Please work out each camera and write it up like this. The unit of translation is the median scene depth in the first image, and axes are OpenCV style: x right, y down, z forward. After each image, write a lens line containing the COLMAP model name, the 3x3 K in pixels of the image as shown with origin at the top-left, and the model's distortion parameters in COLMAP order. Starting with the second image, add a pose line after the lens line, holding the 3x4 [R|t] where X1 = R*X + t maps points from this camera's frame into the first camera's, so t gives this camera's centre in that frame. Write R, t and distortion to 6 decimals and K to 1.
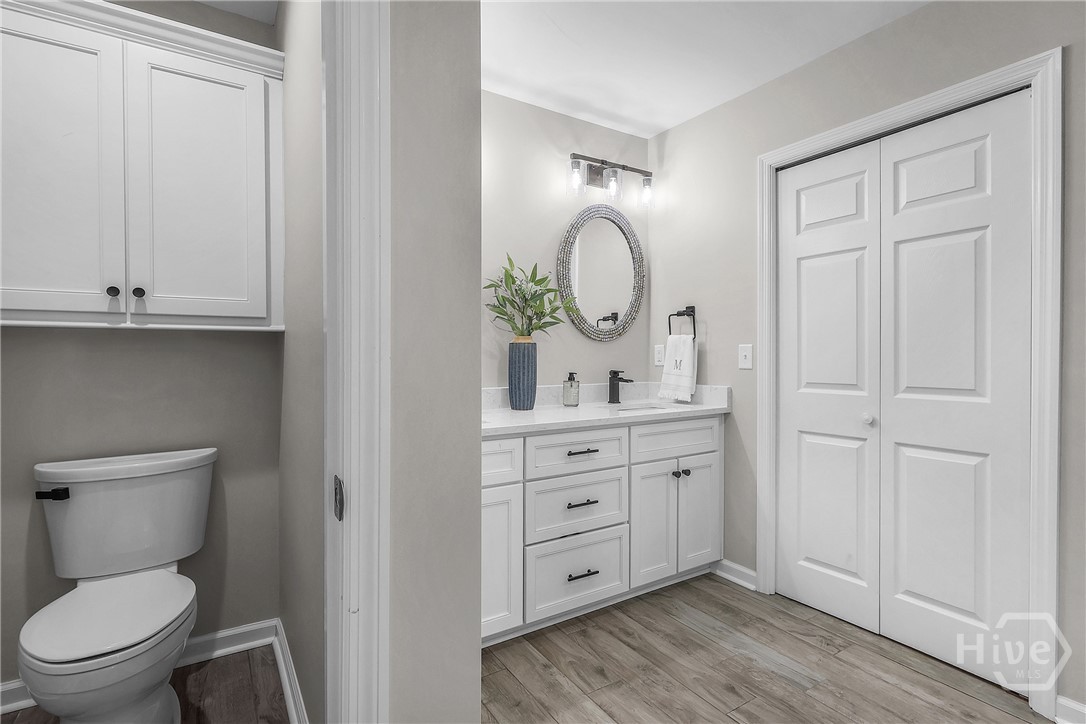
lens RADIAL K [[520.8, 0, 537.0], [0, 520.8, 362.5], [0, 0, 1]] dist [-0.001336, -0.000079]
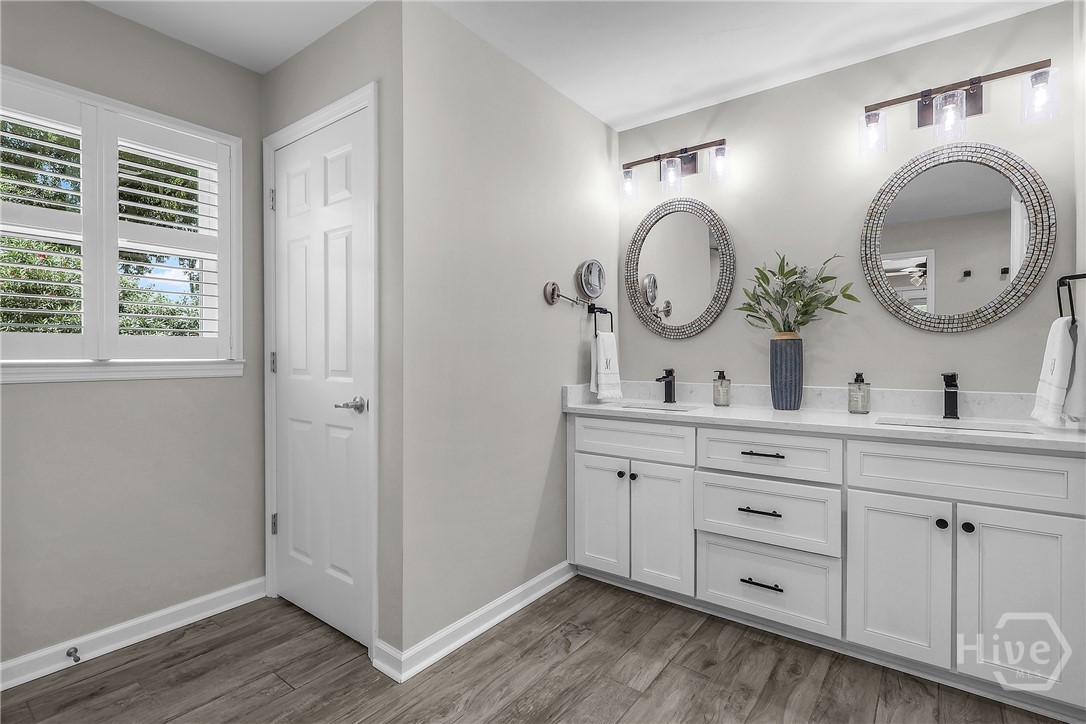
lens RADIAL K [[520.8, 0, 537.0], [0, 520.8, 362.5], [0, 0, 1]] dist [-0.001336, -0.000079]
pose [[0.339377, 0.012196, -0.940571, 0.773853], [-0.011878, 0.999892, 0.008679, 0.001826], [0.940576, 0.008226, 0.339485, 0.271746]]
